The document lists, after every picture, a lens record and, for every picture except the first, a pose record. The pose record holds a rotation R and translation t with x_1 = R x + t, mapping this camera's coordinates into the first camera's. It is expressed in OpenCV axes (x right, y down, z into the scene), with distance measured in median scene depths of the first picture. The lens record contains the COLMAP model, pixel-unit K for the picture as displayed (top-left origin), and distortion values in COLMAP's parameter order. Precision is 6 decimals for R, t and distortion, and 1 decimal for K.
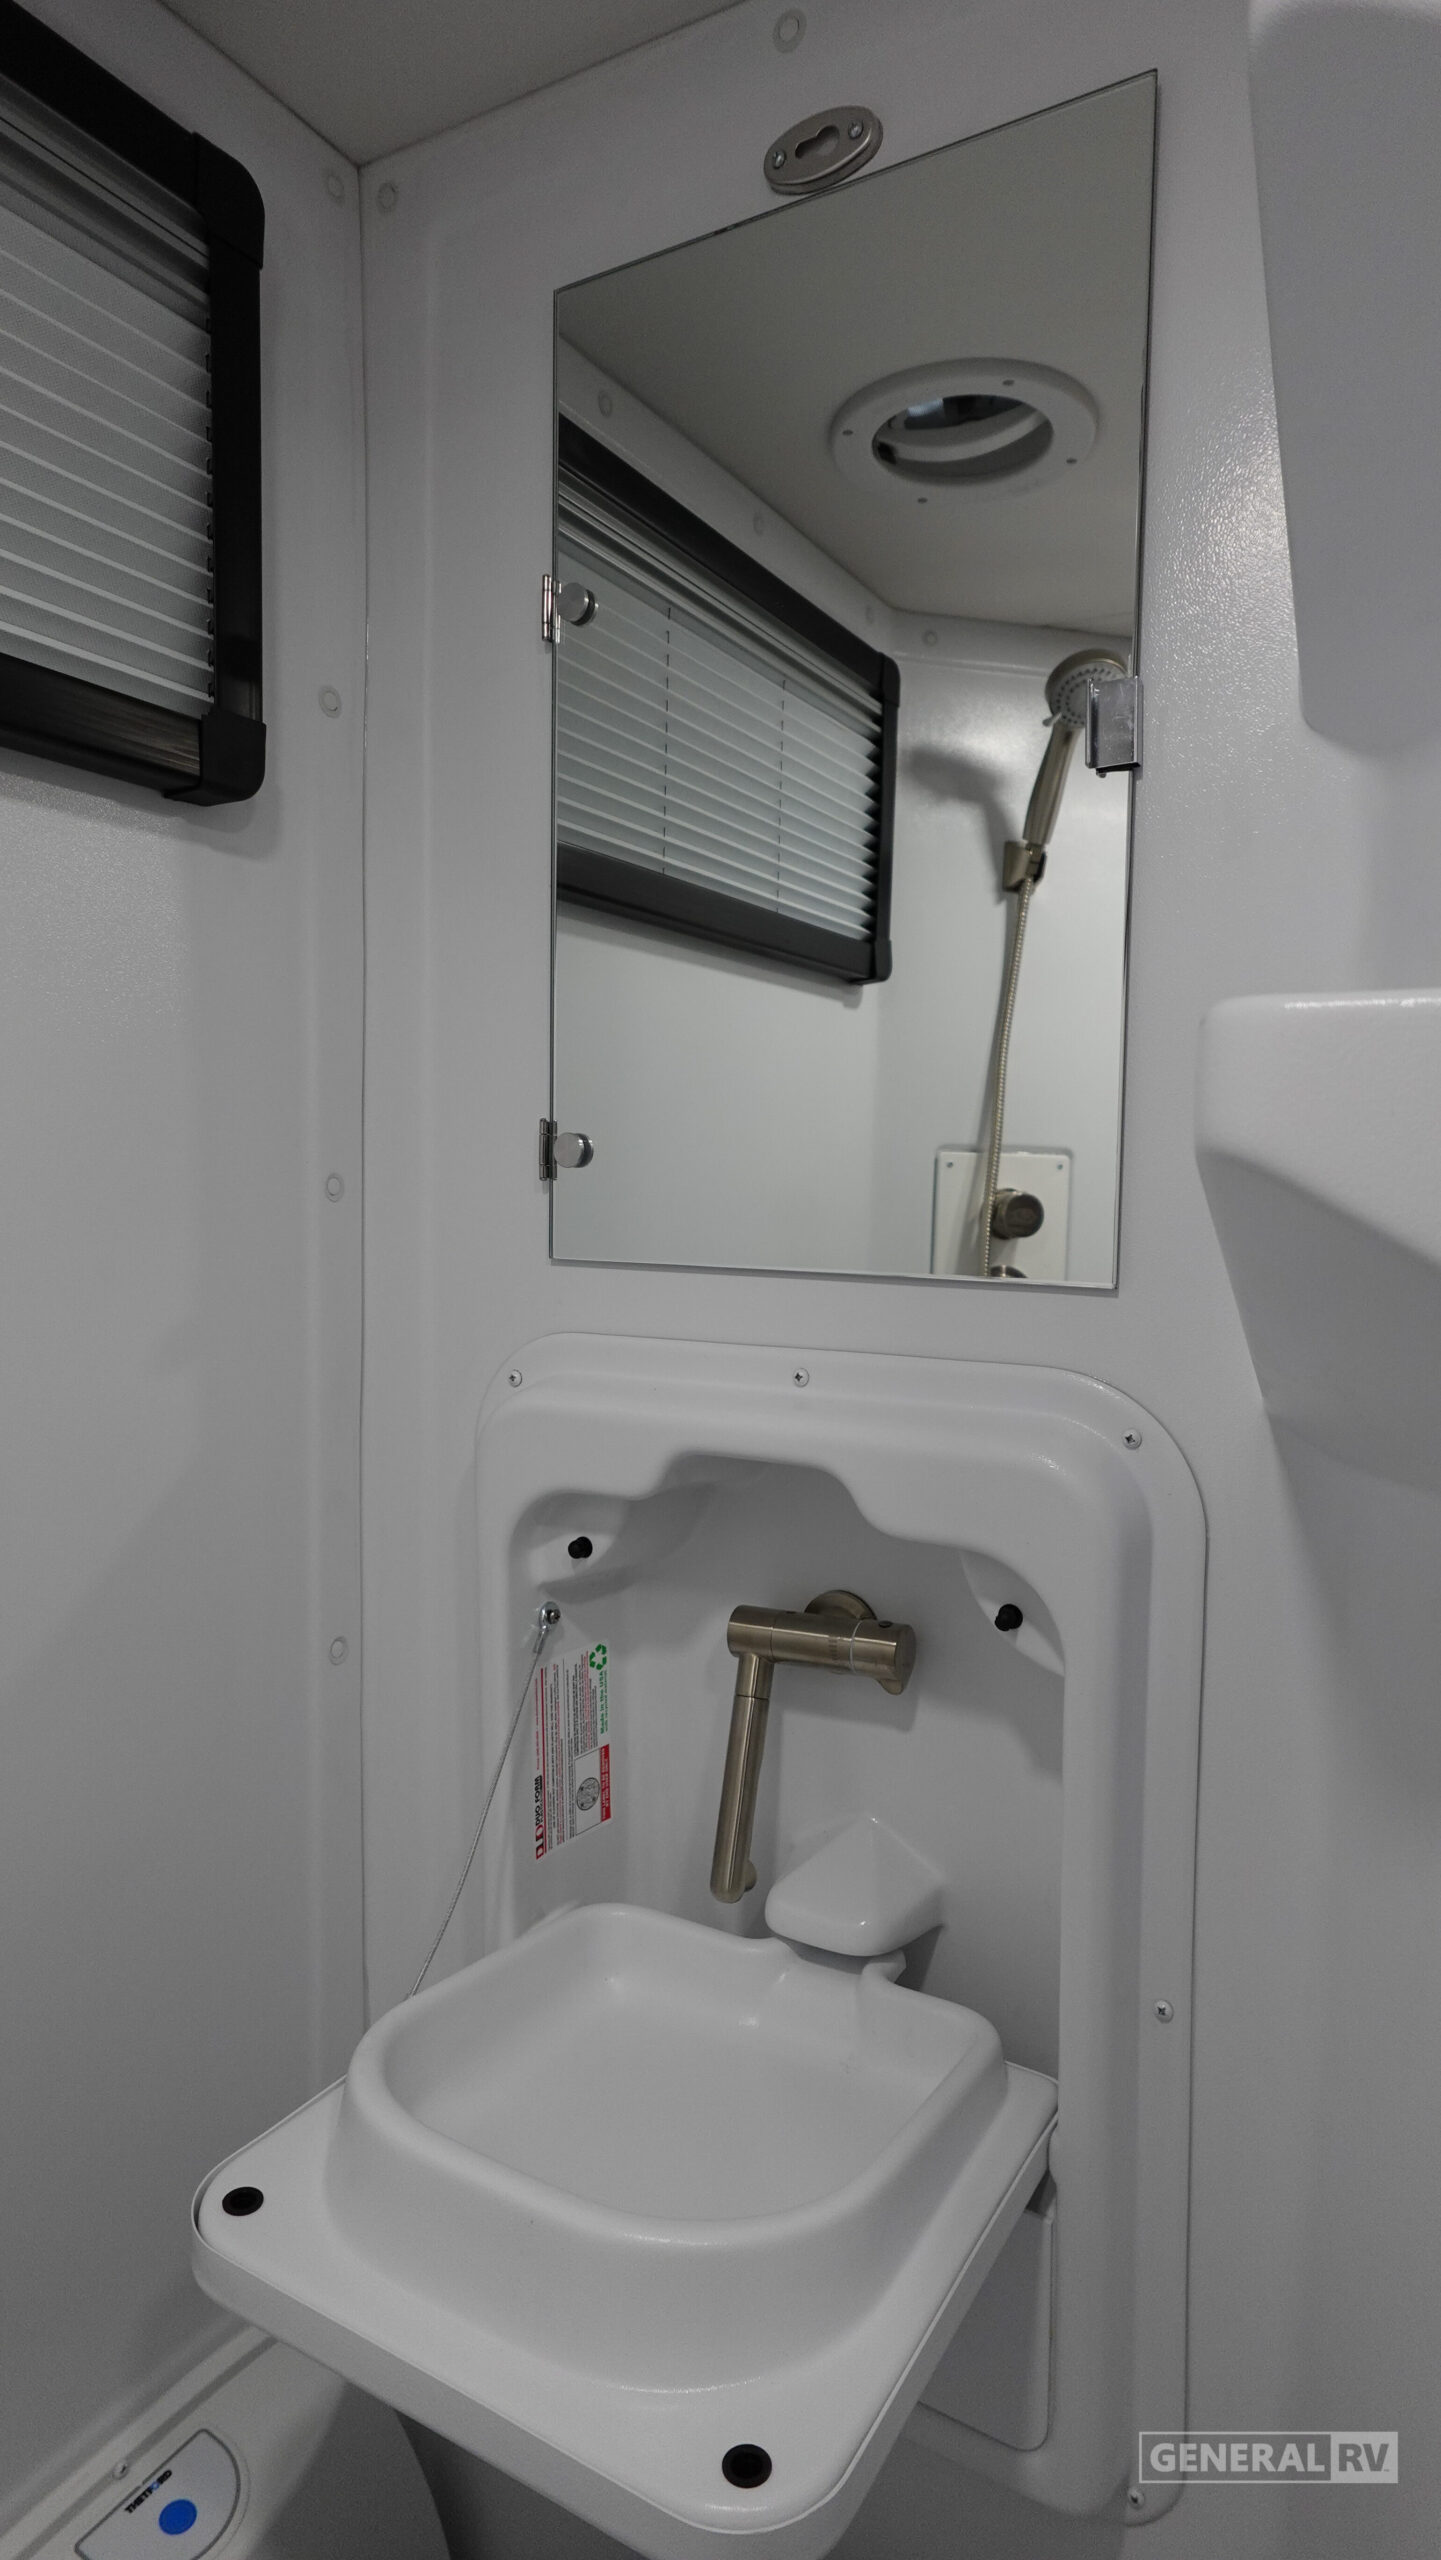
lens RADIAL K [[1458.2, 0, 711.5], [0, 1458.2, 1281.8], [0, 0, 1]] dist [-0.004395, 0.006697]
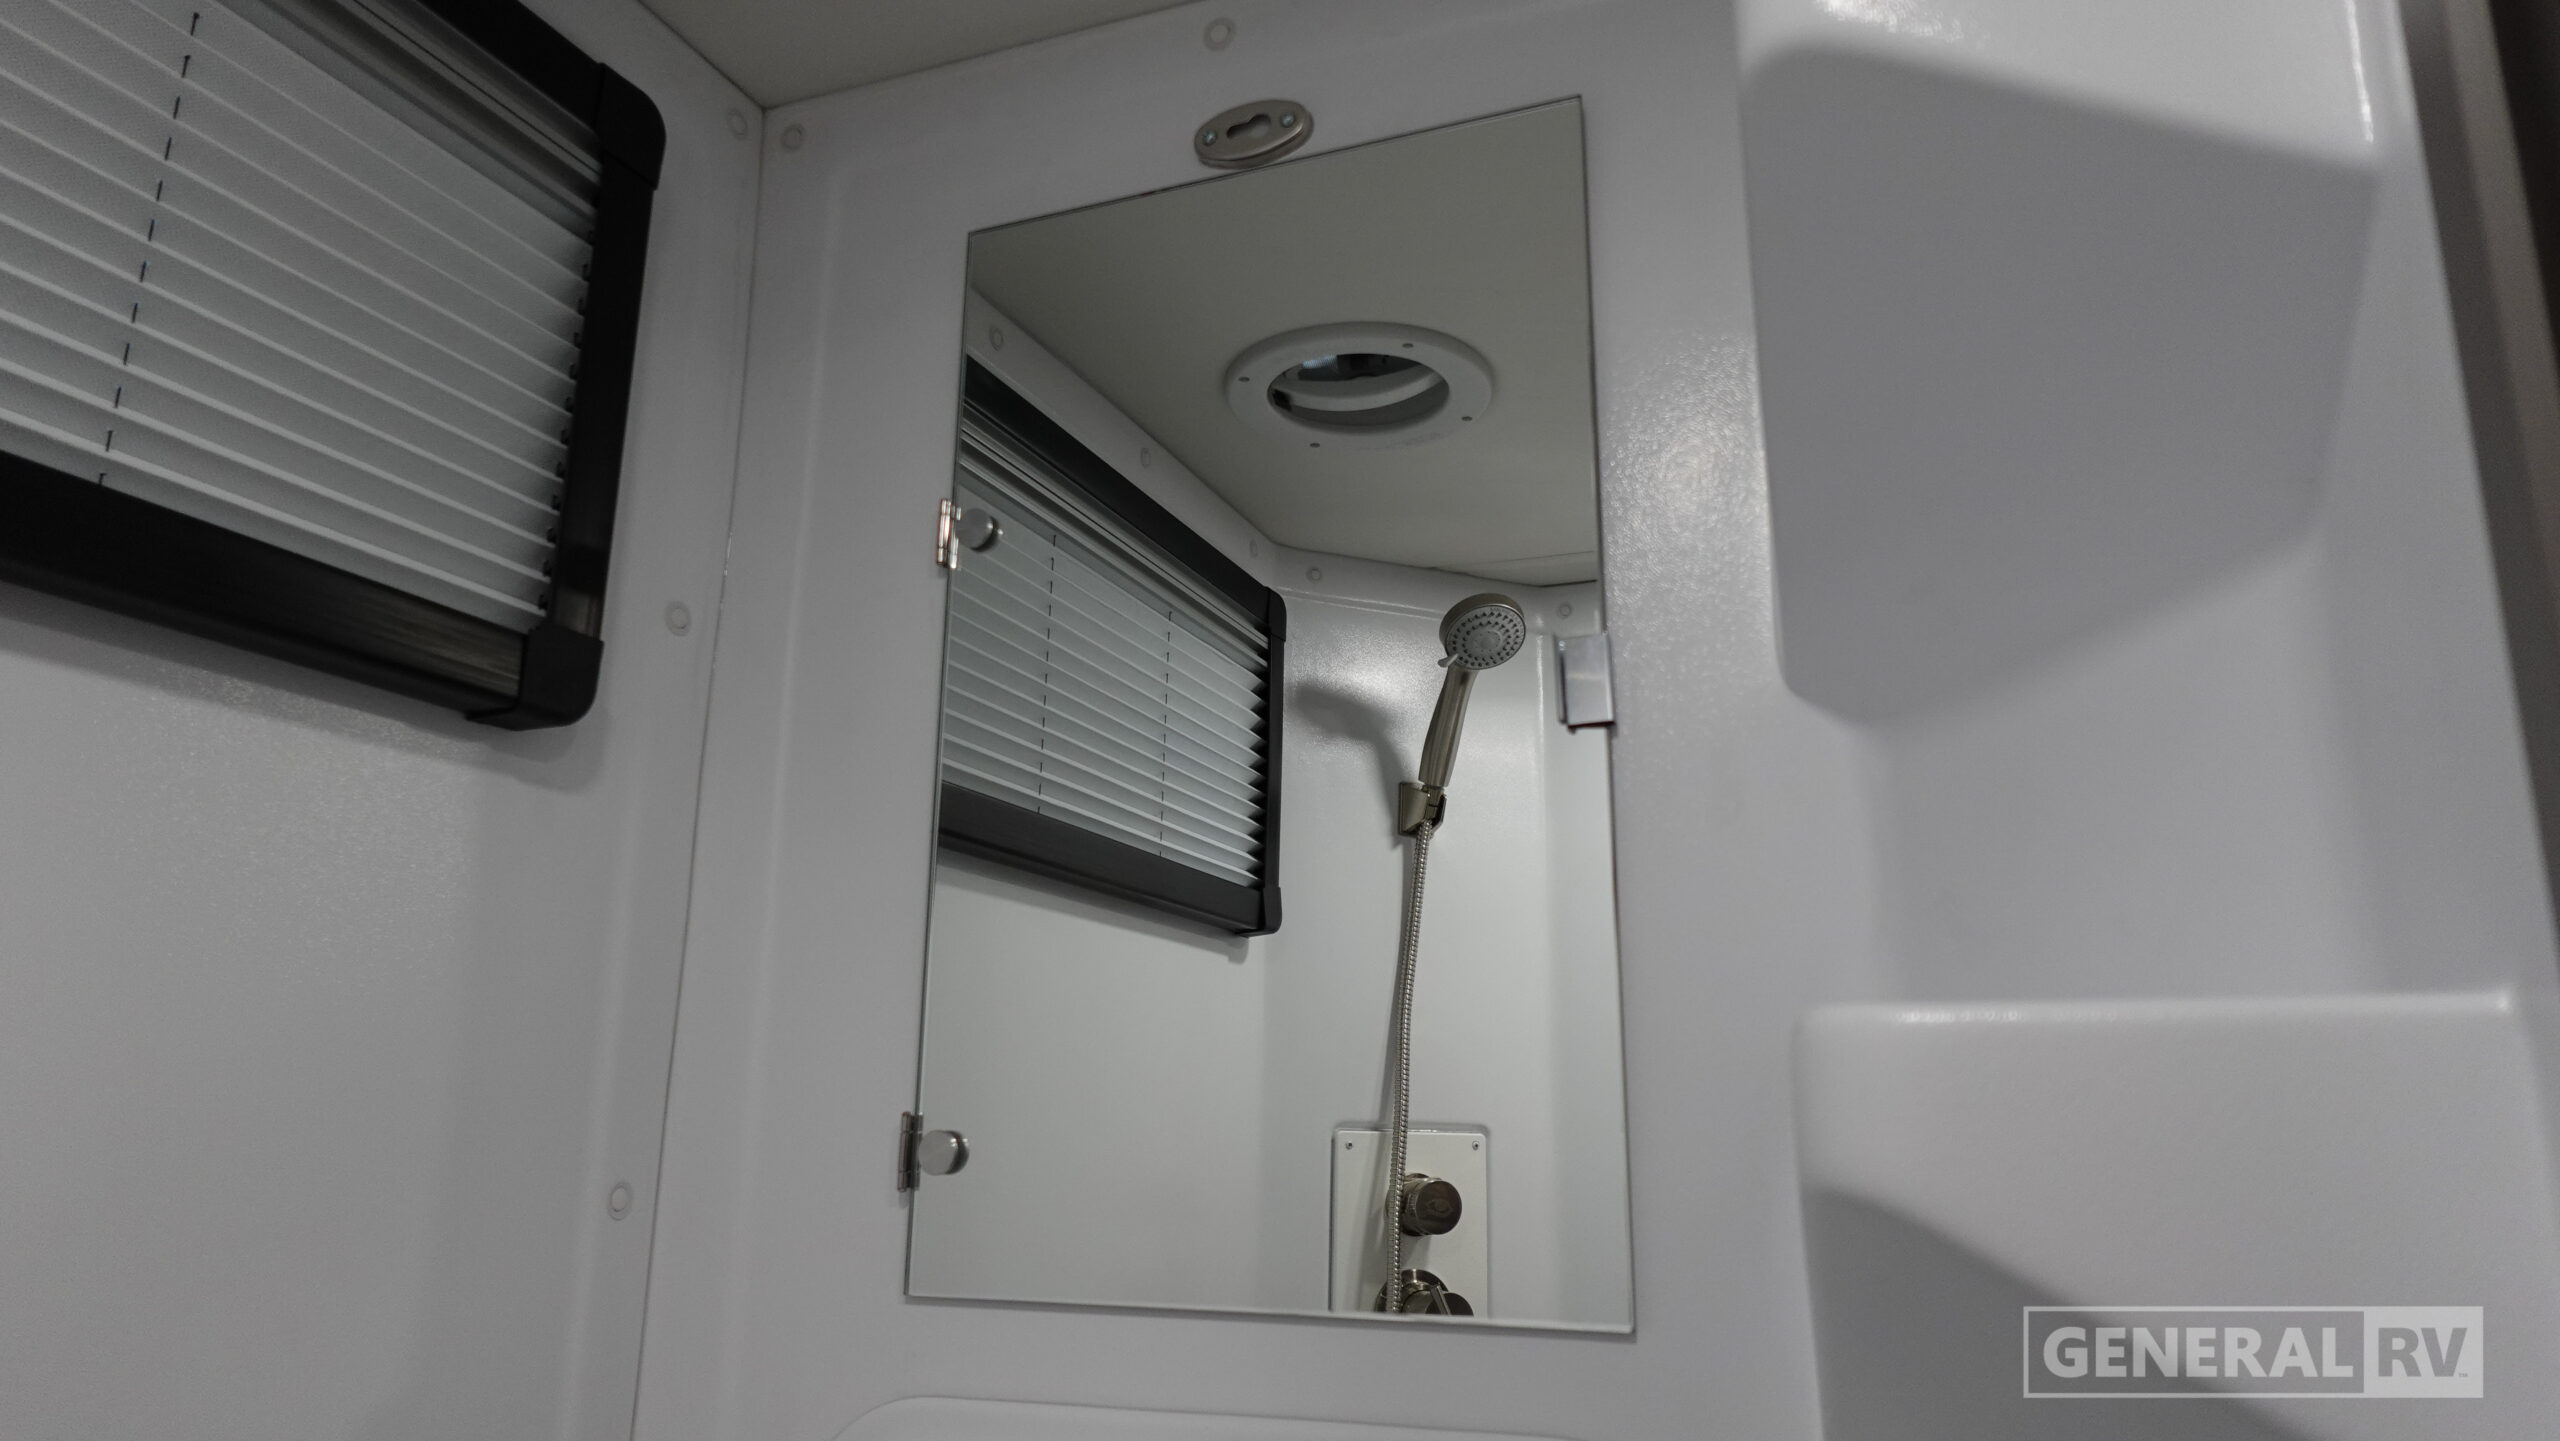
lens RADIAL K [[1655.6, 0, 1288.6], [0, 1655.6, 716.7], [0, 0, 1]] dist [-0.003115, 0.008656]
pose [[0.988551, 0.031655, 0.147529, -0.048389], [0.016926, 0.948310, -0.316893, -0.025508], [-0.149935, 0.315762, 0.936917, 0.043447]]
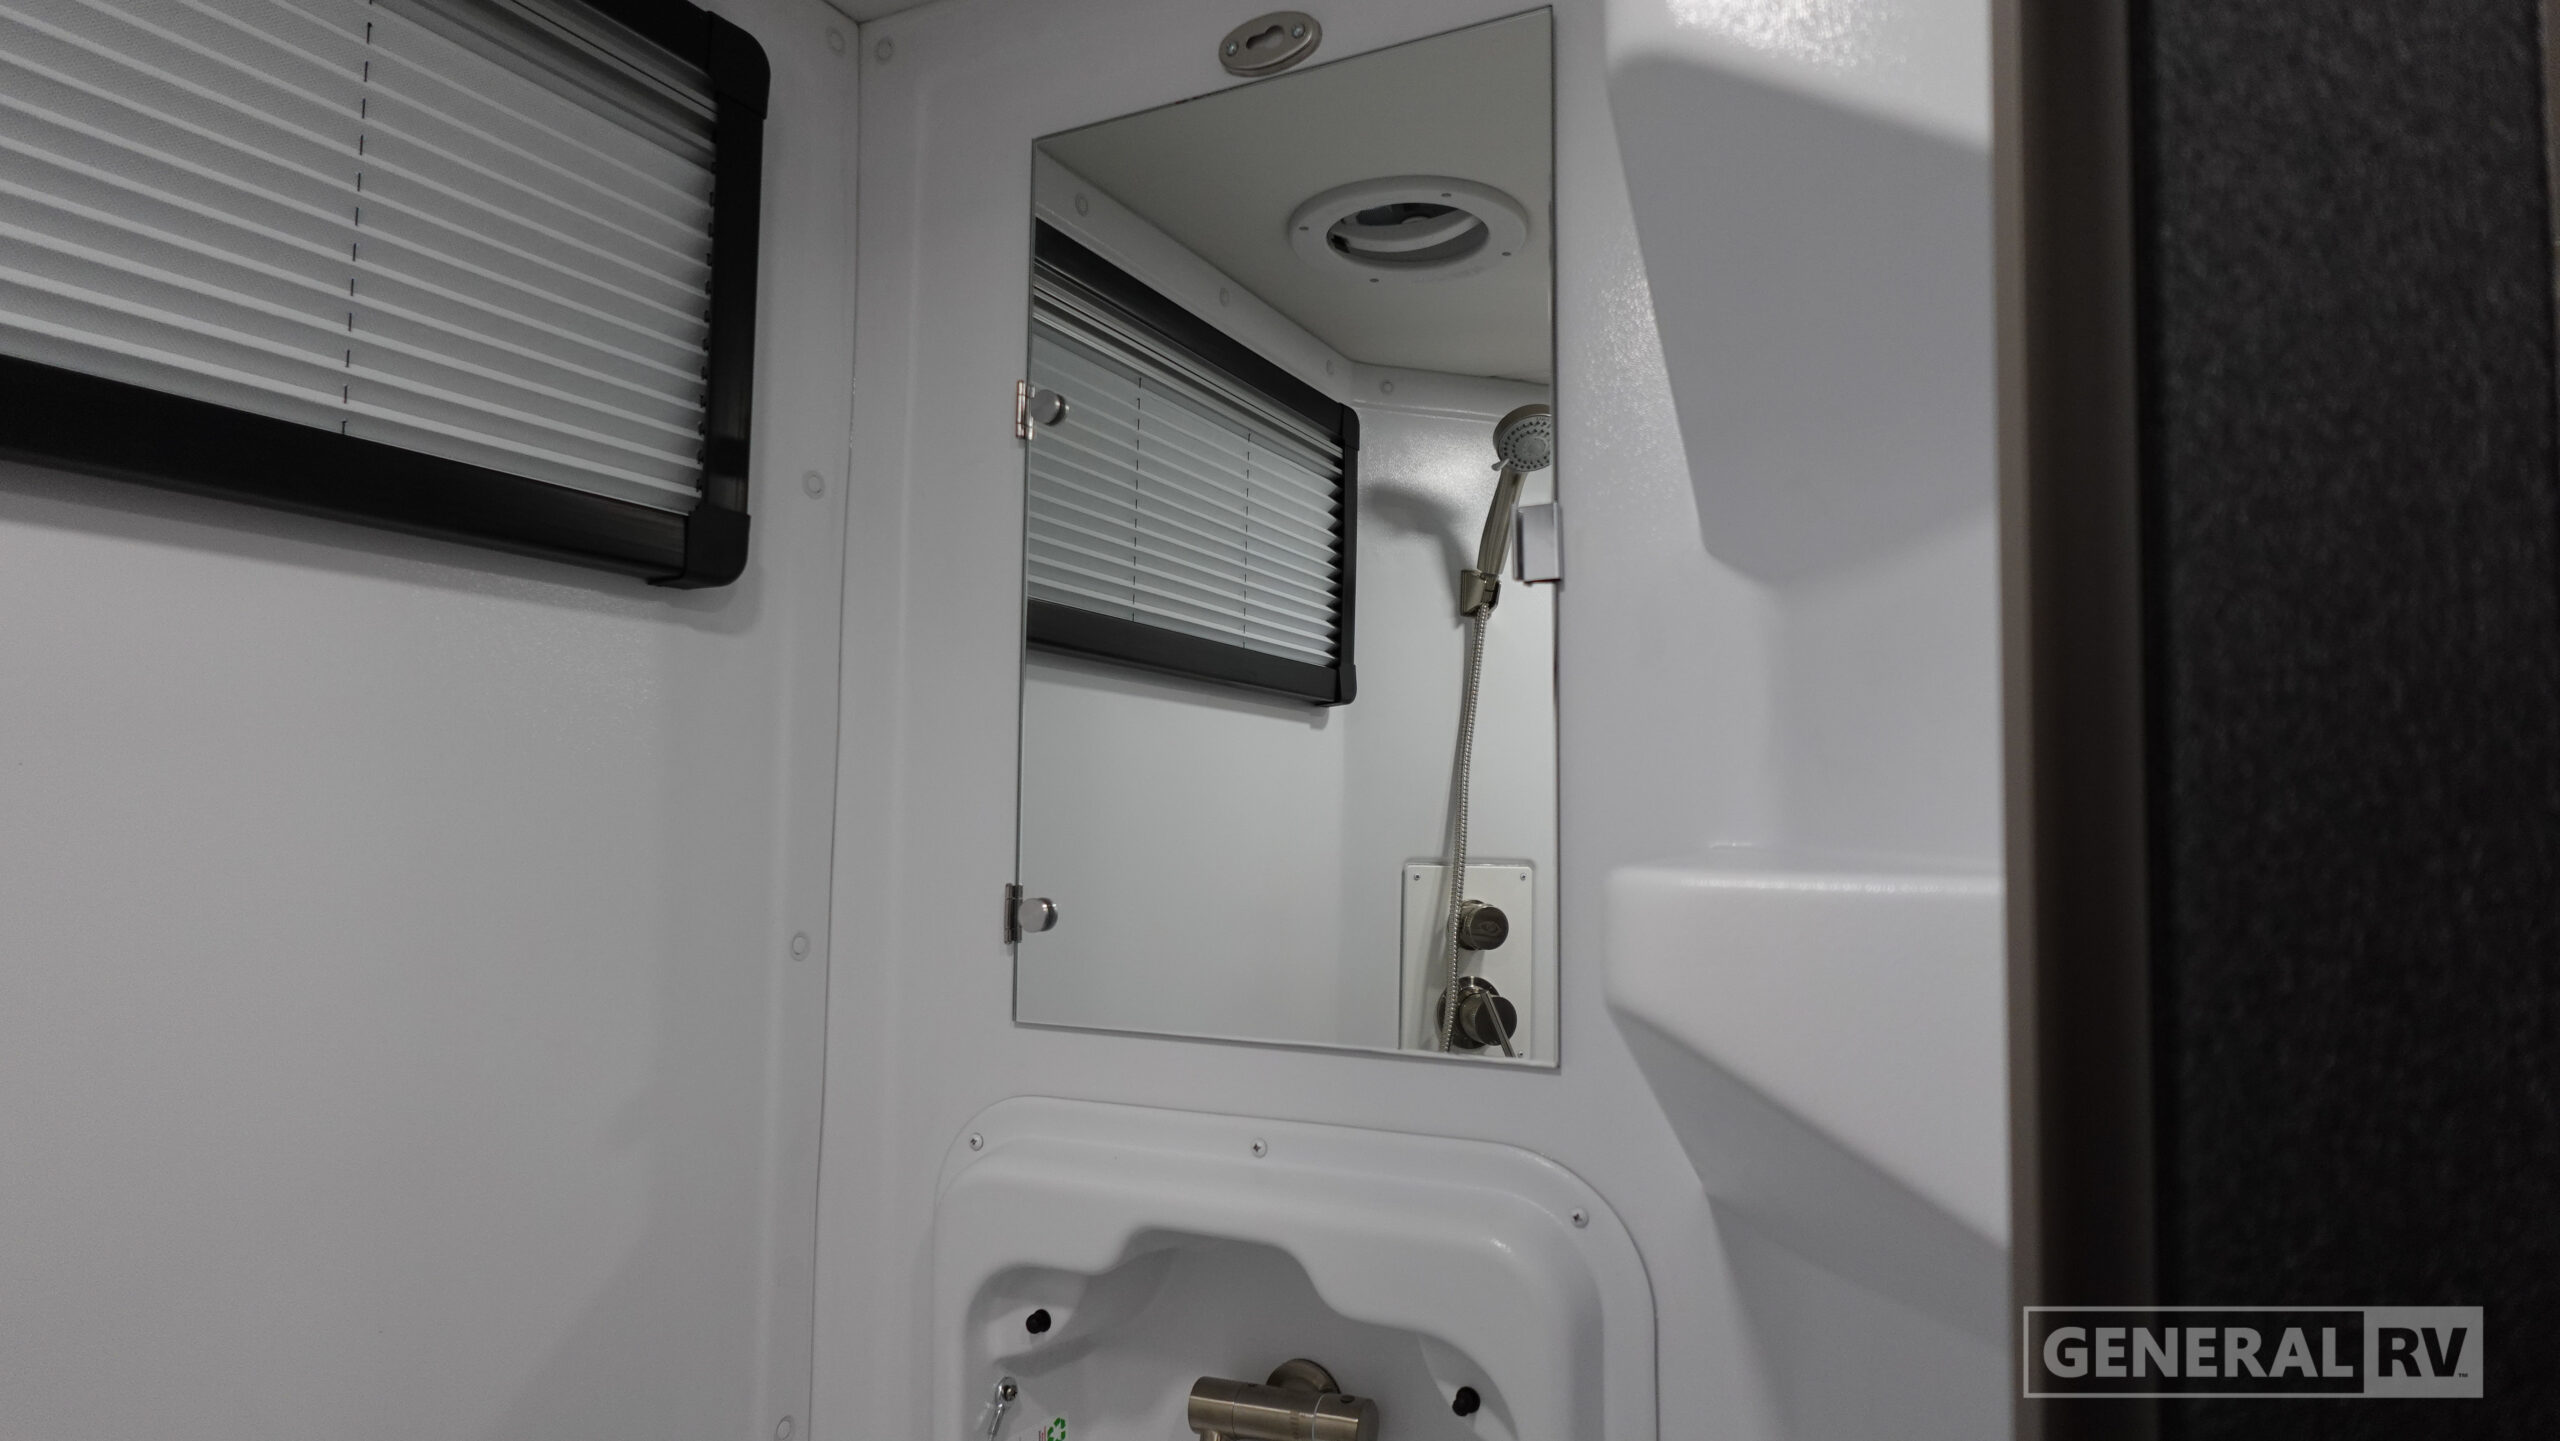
lens RADIAL K [[1458.2, 0, 1274.6], [0, 1458.2, 731.8], [0, 0, 1]] dist [-0.004395, 0.006697]
pose [[0.998378, 0.000319, 0.056938, 0.012889], [0.008233, 0.988667, -0.149897, -0.061793], [-0.056341, 0.150123, 0.987061, -0.039234]]
